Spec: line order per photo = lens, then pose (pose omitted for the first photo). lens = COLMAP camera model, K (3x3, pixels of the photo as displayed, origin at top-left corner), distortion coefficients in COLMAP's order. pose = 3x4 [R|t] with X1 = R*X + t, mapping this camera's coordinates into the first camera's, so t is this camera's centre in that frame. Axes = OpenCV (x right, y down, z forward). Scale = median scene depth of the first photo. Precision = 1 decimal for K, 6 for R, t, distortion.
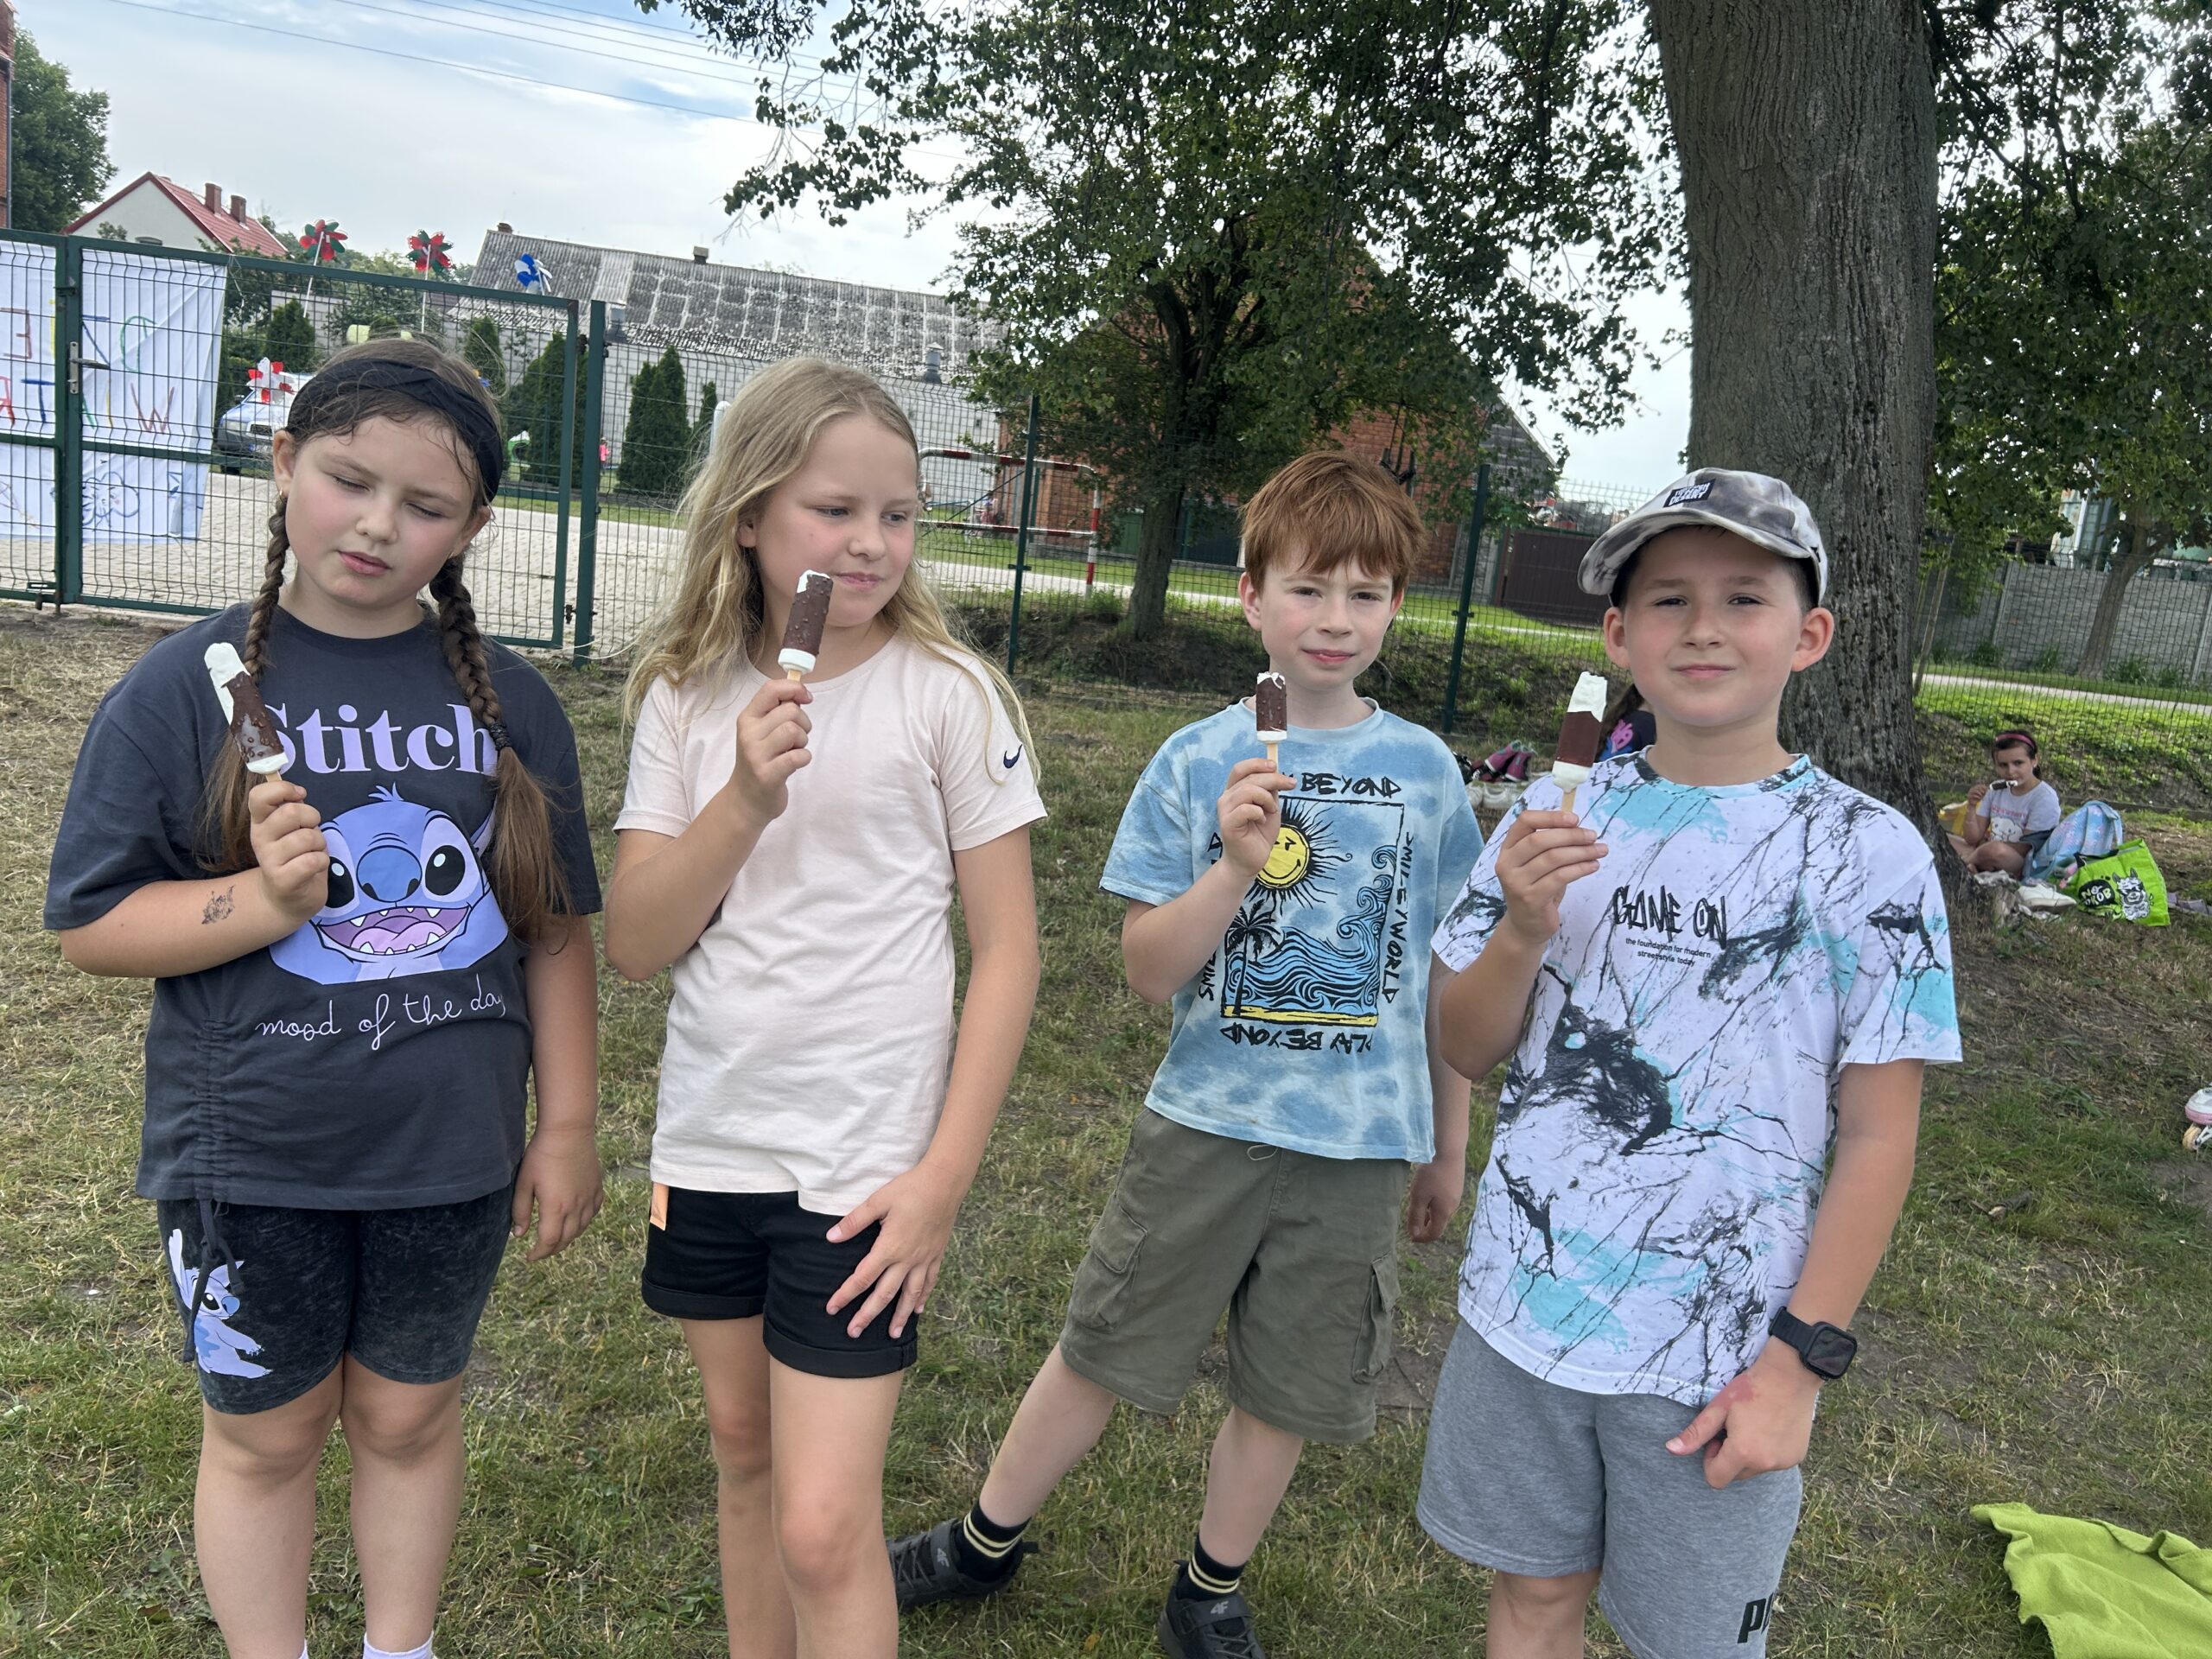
lens RADIAL K [[1672.9, 0, 1106.0], [0, 1672.9, 829.5], [0, 0, 1]] dist [0.055182, -0.053105]
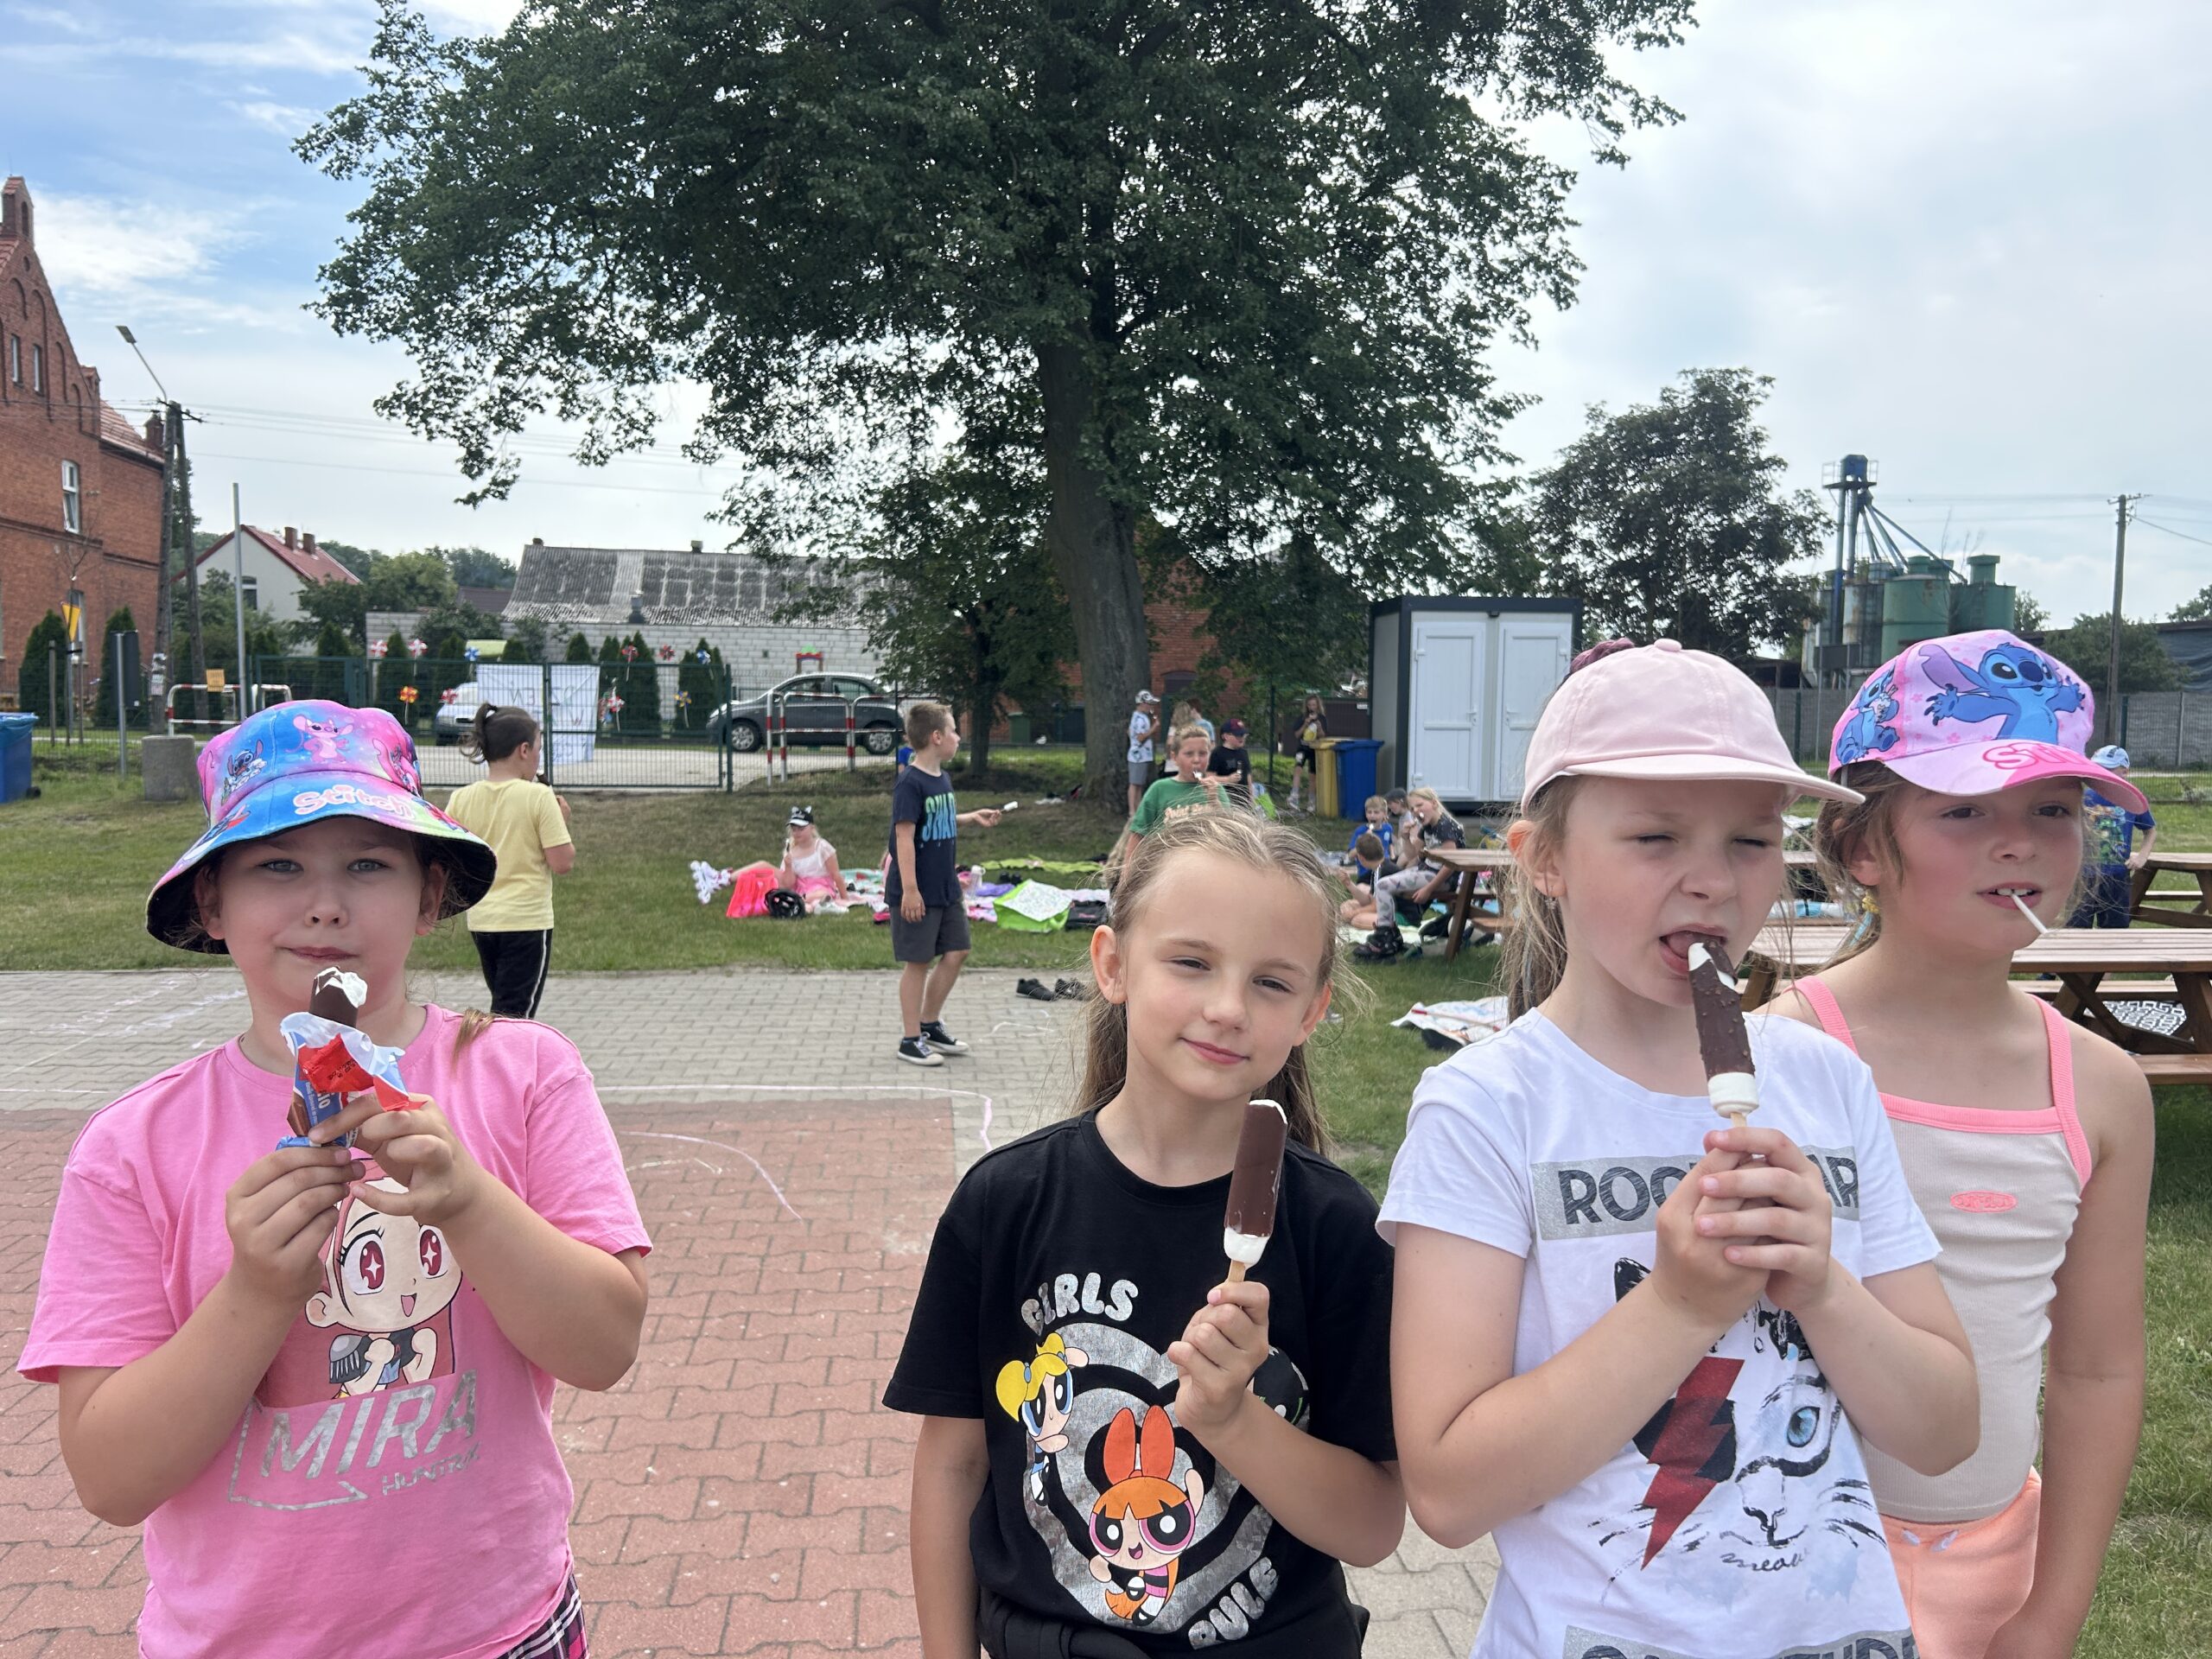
lens RADIAL K [[1672.9, 0, 1106.0], [0, 1672.9, 829.5], [0, 0, 1]] dist [0.055182, -0.053105]
pose [[0.994959, -0.100203, 0.004034, 0.033230], [0.099975, 0.987933, -0.118290, 0.041225], [0.007868, 0.118097, 0.992971, -0.202537]]
